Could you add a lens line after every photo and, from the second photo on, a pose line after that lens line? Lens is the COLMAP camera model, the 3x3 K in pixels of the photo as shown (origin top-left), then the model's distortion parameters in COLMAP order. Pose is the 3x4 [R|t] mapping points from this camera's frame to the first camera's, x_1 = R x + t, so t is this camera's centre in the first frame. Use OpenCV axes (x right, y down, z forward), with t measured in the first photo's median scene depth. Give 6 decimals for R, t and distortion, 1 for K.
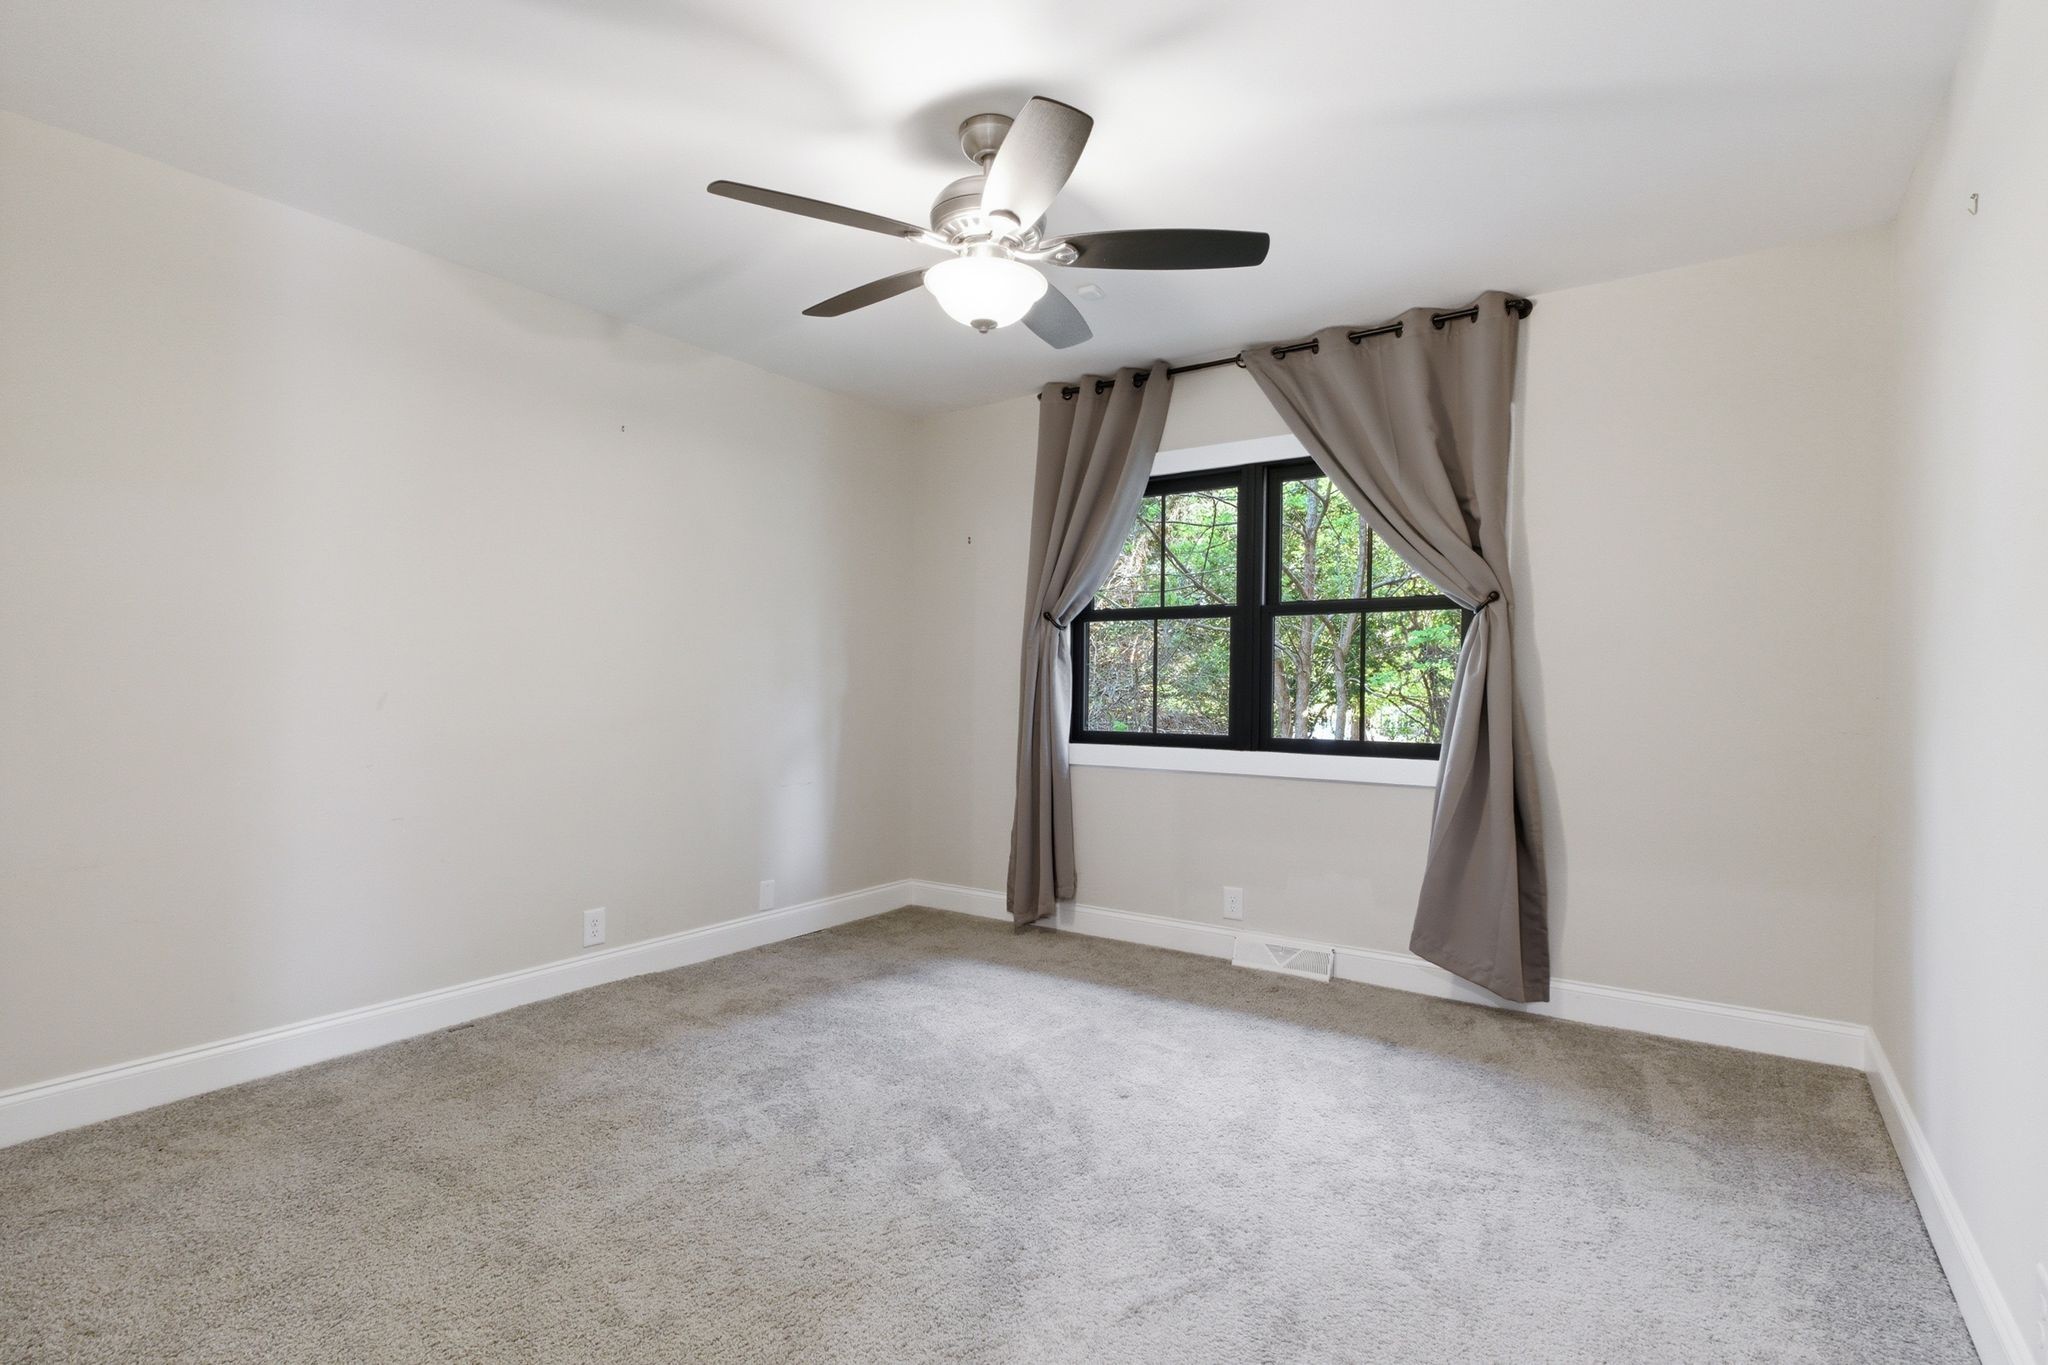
lens RADIAL K [[909.6, 0, 1026.5], [0, 909.6, 690.7], [0, 0, 1]] dist [-0.000288, -0.000020]
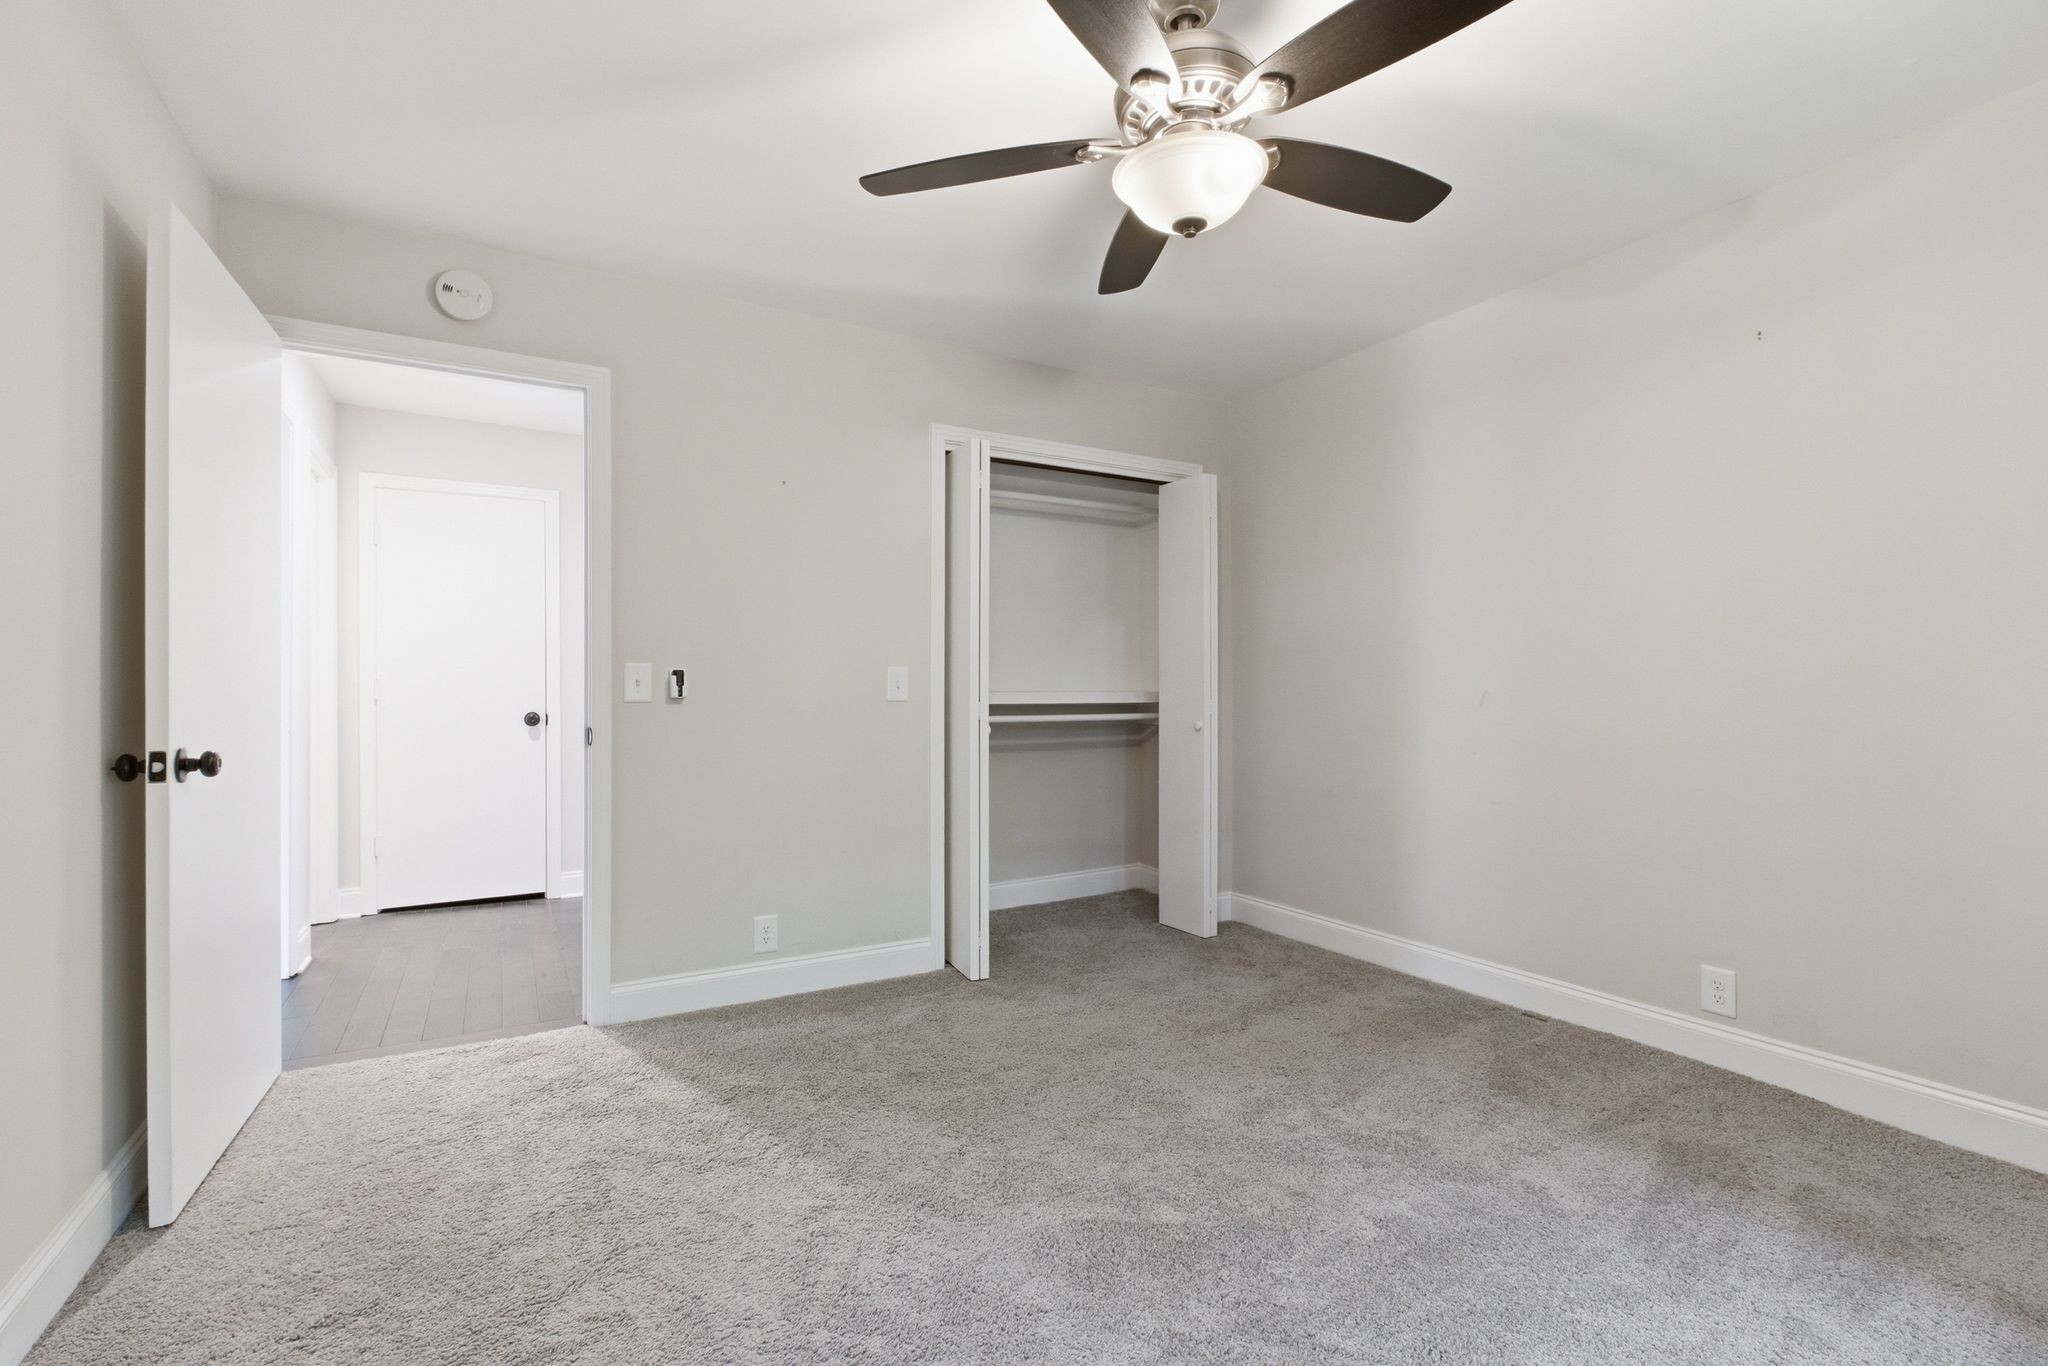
lens RADIAL K [[909.6, 0, 1026.5], [0, 909.6, 691.2], [0, 0, 1]] dist [-0.000288, -0.000020]
pose [[-0.416980, -0.011891, -0.908838, 0.579346], [0.000471, 0.999911, -0.013298, 0.023380], [0.908916, -0.005973, -0.416937, 0.982489]]
